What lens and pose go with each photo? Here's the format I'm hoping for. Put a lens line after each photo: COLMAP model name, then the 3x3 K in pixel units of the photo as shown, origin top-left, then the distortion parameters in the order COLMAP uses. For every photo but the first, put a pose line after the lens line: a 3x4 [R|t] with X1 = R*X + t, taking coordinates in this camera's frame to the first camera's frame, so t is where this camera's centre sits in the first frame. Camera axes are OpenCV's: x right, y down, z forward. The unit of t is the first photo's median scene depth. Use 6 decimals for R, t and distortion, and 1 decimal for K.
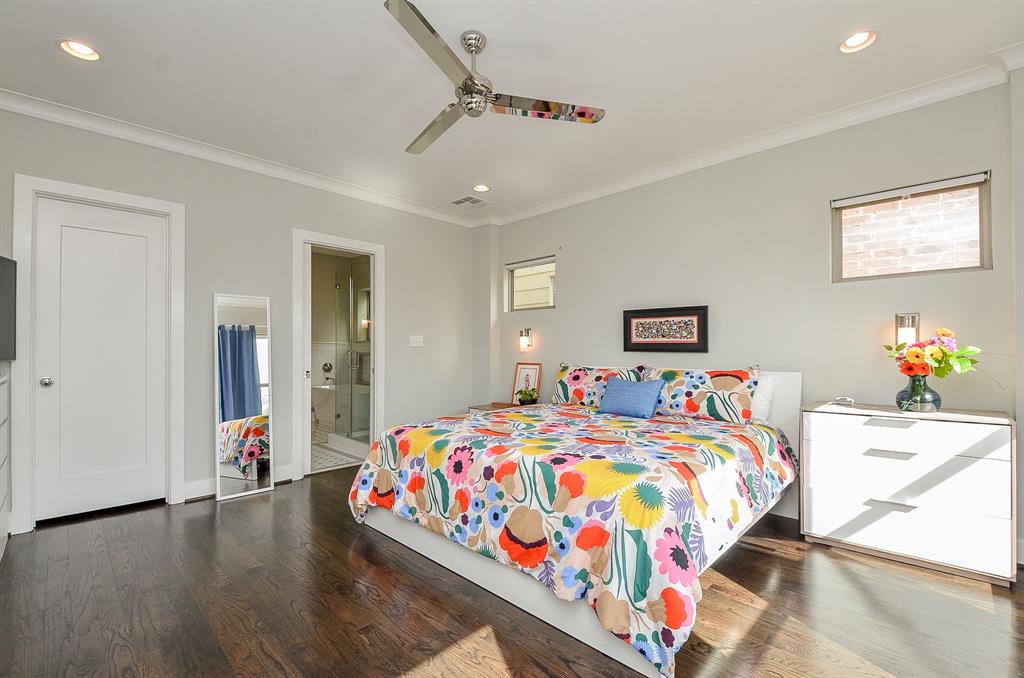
lens RADIAL K [[439.7, 0, 512.1], [0, 439.7, 348.2], [0, 0, 1]] dist [0.027432, -0.030359]
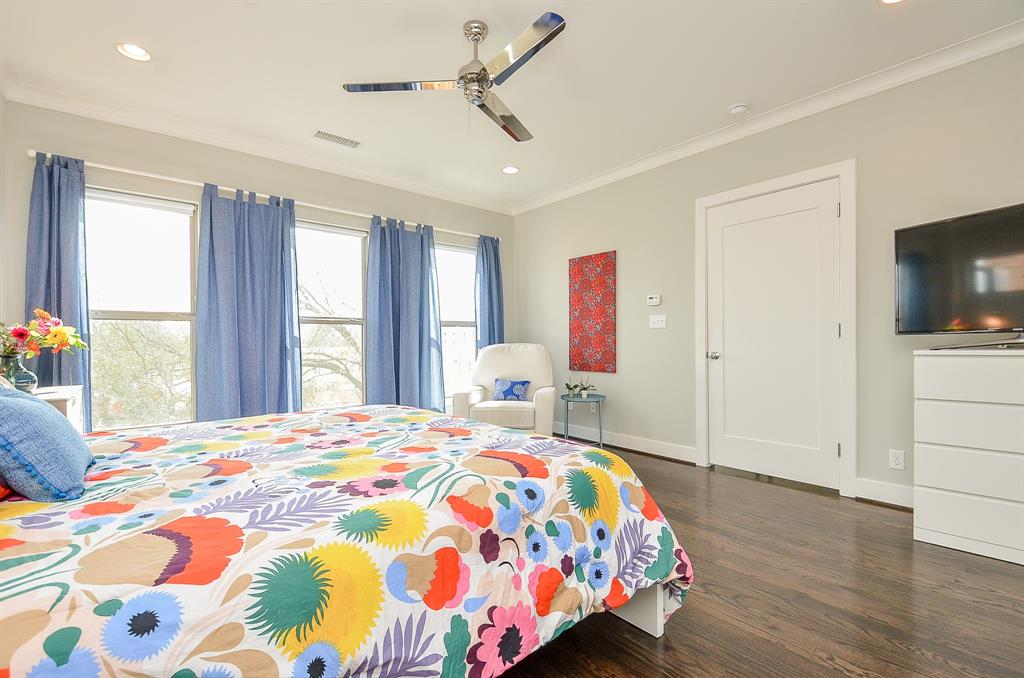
lens RADIAL K [[442.8, 0, 514.6], [0, 442.8, 342.2], [0, 0, 1]] dist [0.029605, -0.026958]
pose [[-0.996101, 0.006423, 0.087988, -0.137699], [0.005833, 0.999959, -0.006953, 0.035716], [-0.088029, -0.006413, -0.996097, 1.463463]]
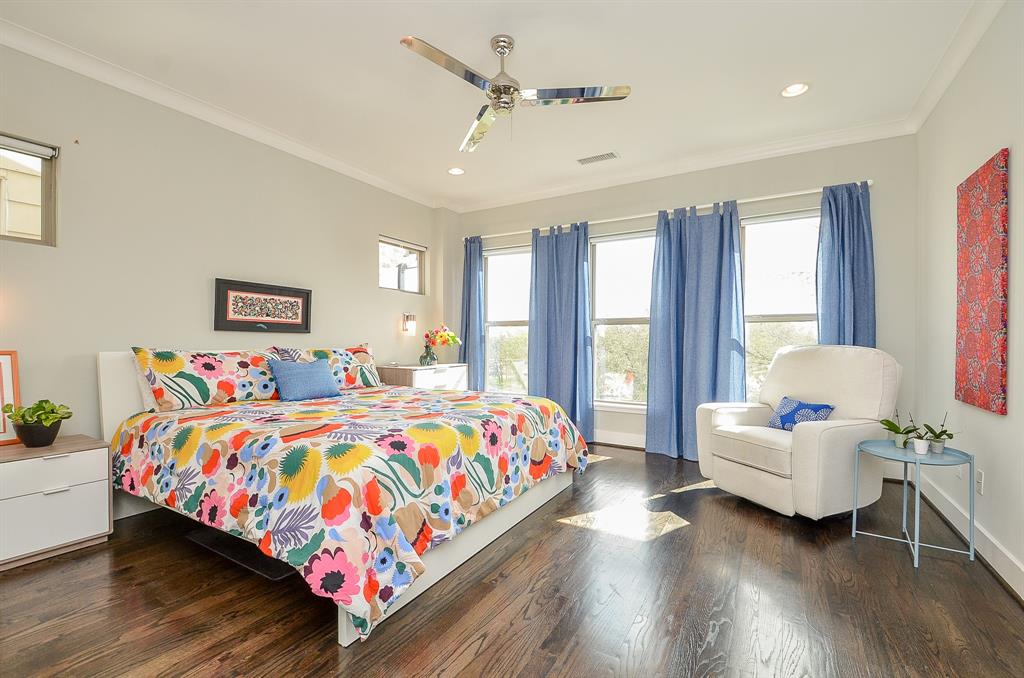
lens RADIAL K [[442.8, 0, 514.6], [0, 442.8, 342.2], [0, 0, 1]] dist [0.029605, -0.026958]
pose [[-0.242453, -0.006270, 0.970143, -0.813029], [-0.010793, 0.999935, 0.003765, 0.024244], [-0.970103, -0.009558, -0.242505, 0.851323]]
